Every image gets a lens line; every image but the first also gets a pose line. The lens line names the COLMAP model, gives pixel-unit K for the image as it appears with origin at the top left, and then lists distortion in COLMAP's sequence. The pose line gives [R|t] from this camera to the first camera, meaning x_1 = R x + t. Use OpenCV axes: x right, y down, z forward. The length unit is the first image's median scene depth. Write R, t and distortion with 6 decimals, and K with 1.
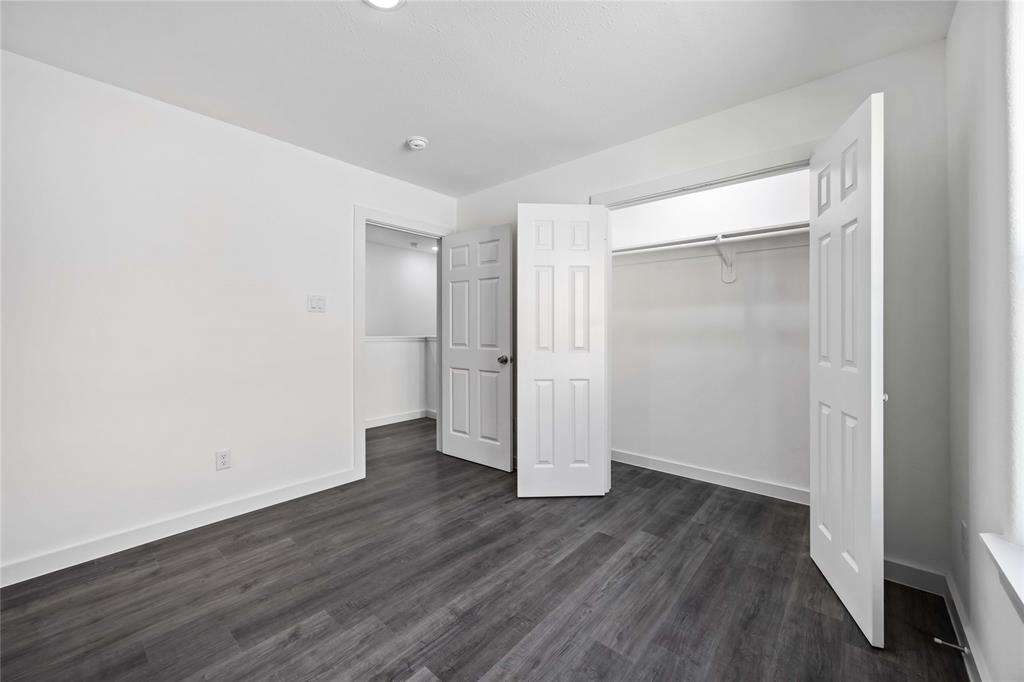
lens RADIAL K [[390.0, 0, 505.5], [0, 390.0, 332.0], [0, 0, 1]] dist [0.001799, -0.001146]
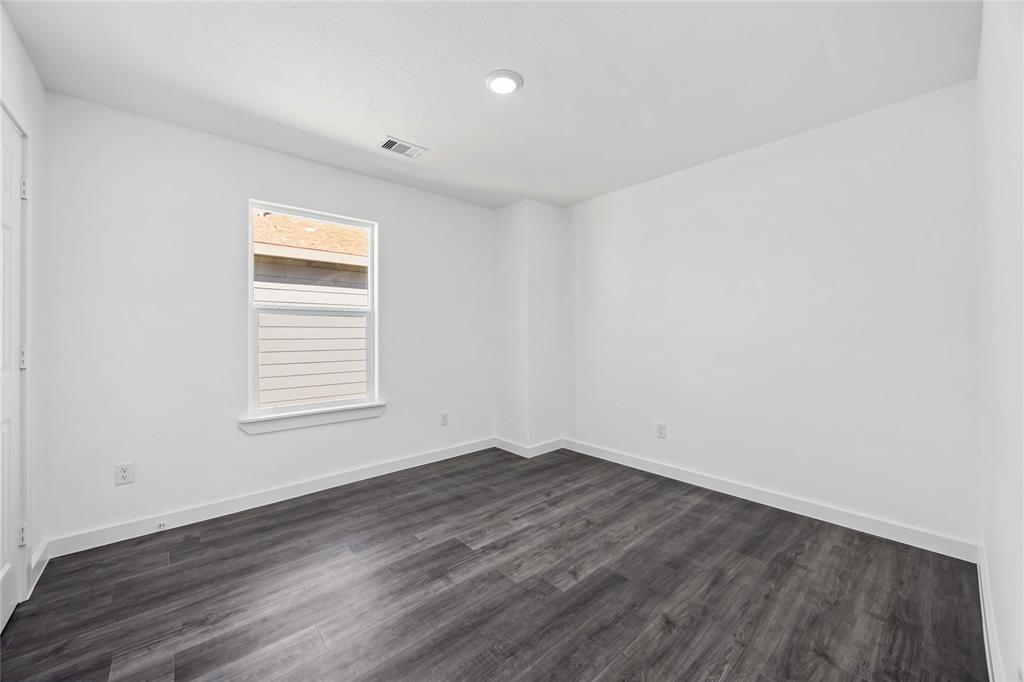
lens RADIAL K [[390.0, 0, 508.2], [0, 390.0, 335.6], [0, 0, 1]] dist [0.001799, -0.001146]
pose [[-0.991728, 0.006017, 0.128213, -0.465163], [0.008304, 0.999816, 0.017309, -0.018491], [-0.128085, 0.018231, -0.991596, 2.131359]]
